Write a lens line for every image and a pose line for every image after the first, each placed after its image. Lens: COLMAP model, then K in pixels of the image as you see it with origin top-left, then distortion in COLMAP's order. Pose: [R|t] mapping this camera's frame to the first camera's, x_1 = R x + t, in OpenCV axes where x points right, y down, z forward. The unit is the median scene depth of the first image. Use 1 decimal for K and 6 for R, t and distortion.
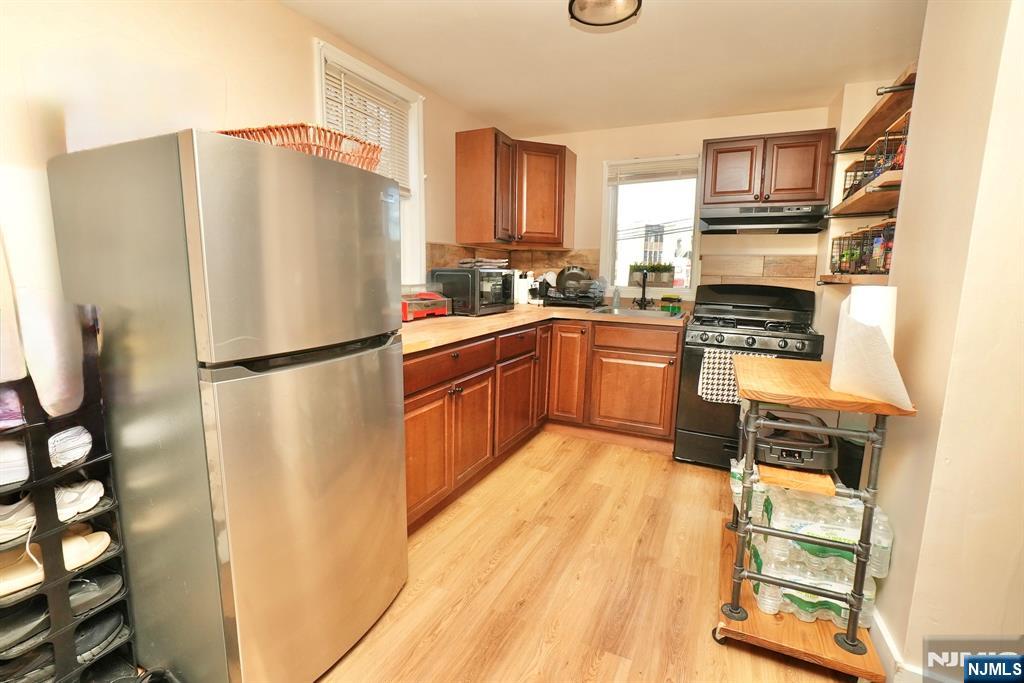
lens RADIAL K [[462.9, 0, 512.0], [0, 462.9, 341.5], [0, 0, 1]] dist [-0.048050, 0.020820]
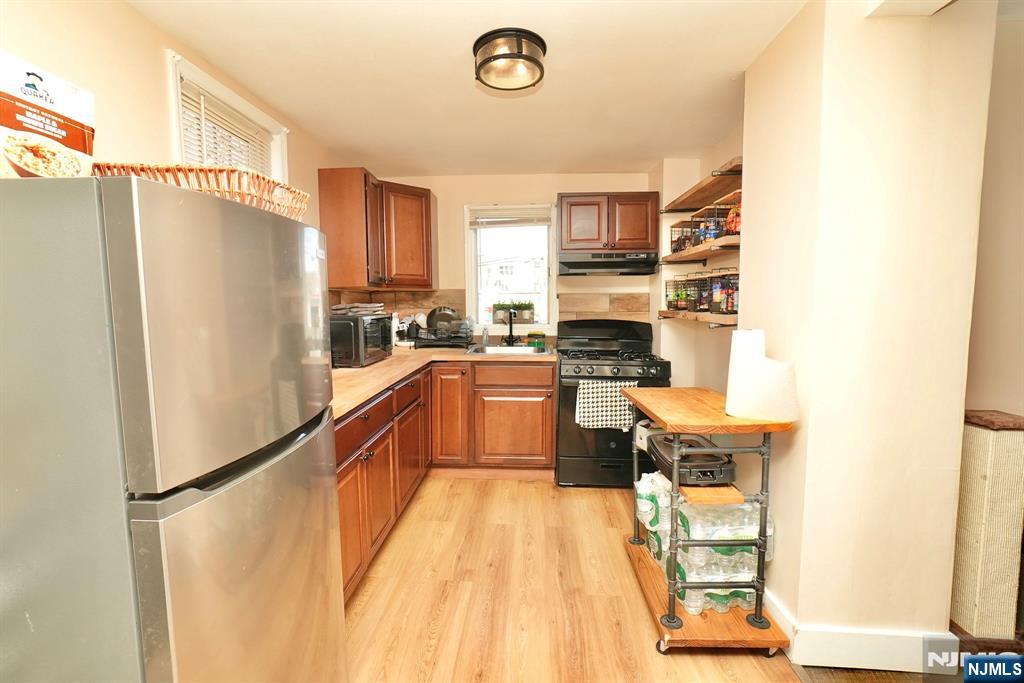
lens RADIAL K [[456.4, 0, 512.0], [0, 456.4, 341.5], [0, 0, 1]] dist [-0.051103, 0.020485]
pose [[0.922871, -0.055159, 0.381139, -0.141860], [0.077964, 0.995956, -0.044642, -0.041774], [-0.377135, 0.070913, 0.923439, 0.042512]]
